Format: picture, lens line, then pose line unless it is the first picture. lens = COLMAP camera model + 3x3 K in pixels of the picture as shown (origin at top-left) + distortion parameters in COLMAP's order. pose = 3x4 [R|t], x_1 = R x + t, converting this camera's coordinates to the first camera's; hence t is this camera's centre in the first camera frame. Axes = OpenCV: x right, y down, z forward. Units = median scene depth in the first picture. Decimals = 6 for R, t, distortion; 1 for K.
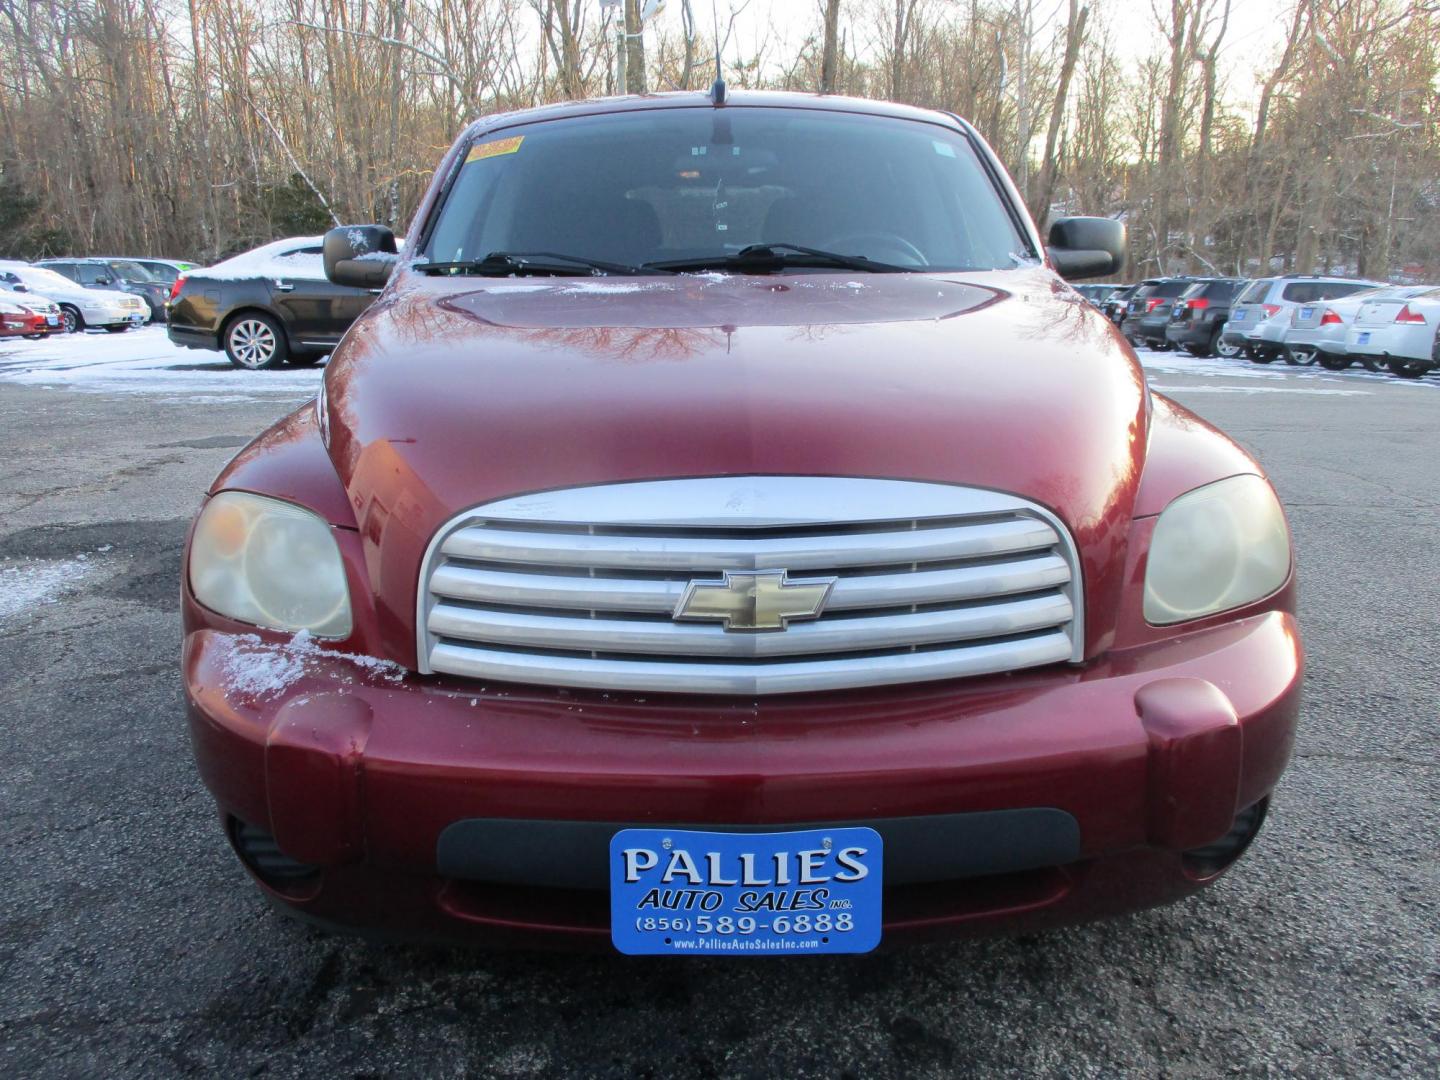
lens RADIAL K [[1193.3, 0, 717.6], [0, 1193.3, 539.3], [0, 0, 1]] dist [-0.023102, -0.006116]
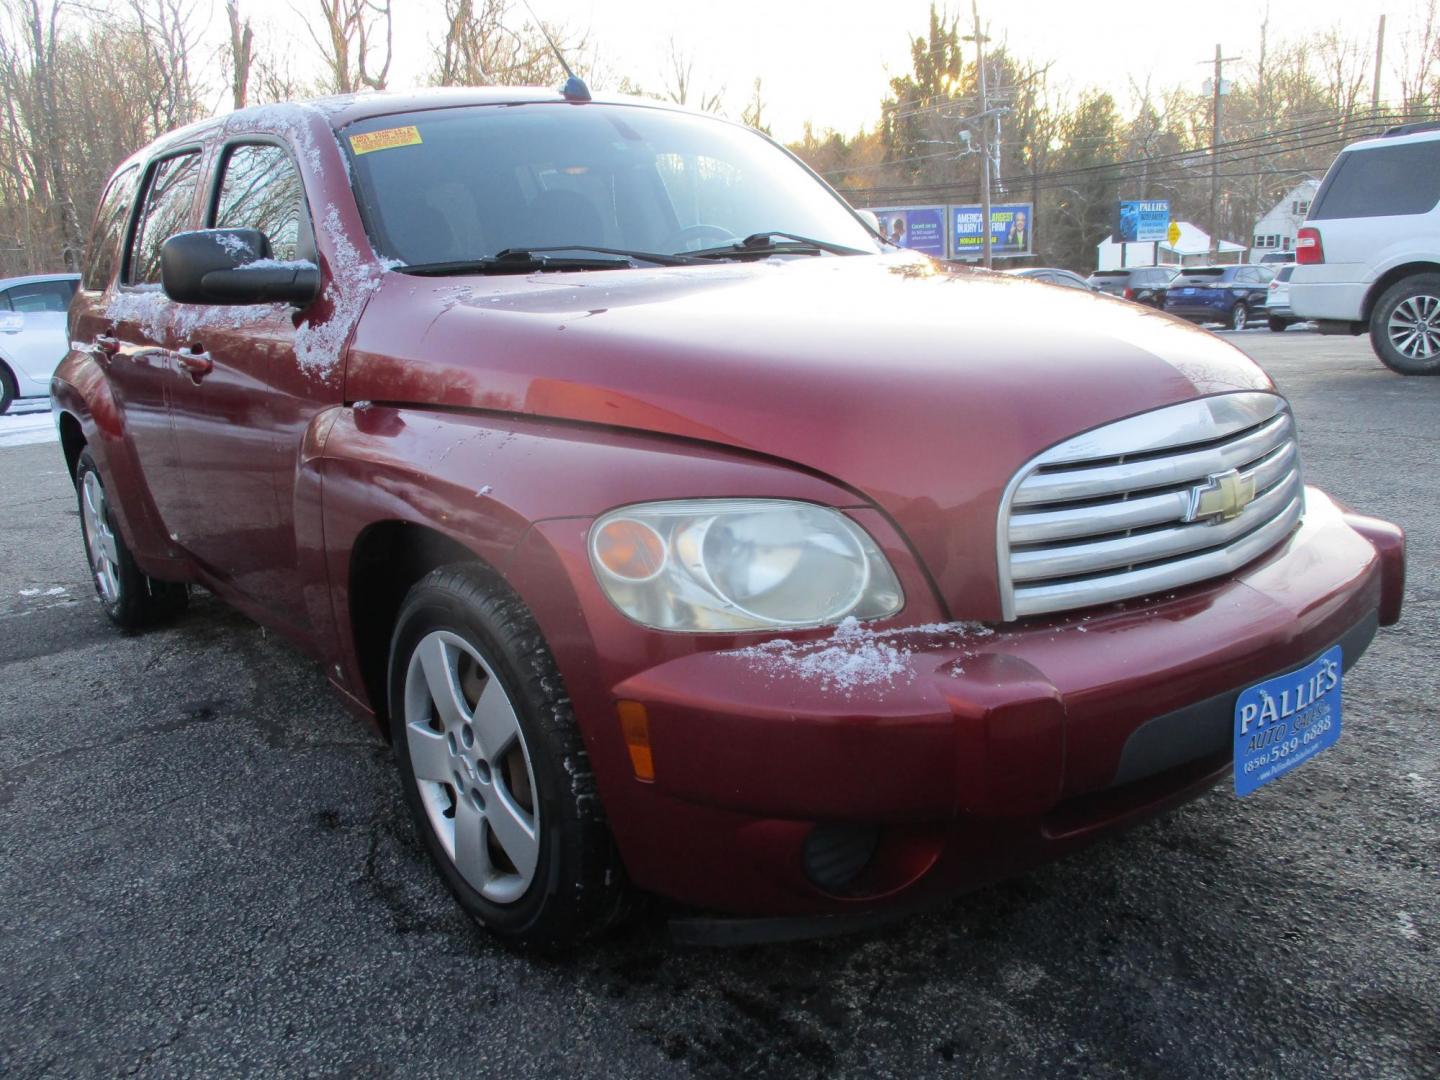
lens RADIAL K [[1193.3, 0, 717.6], [0, 1193.3, 539.3], [0, 0, 1]] dist [-0.023102, -0.006116]
pose [[0.789075, -0.171034, 0.590006, -0.967277], [0.181538, 0.982486, 0.042019, -0.045017], [-0.586860, 0.073952, 0.806305, 0.271635]]
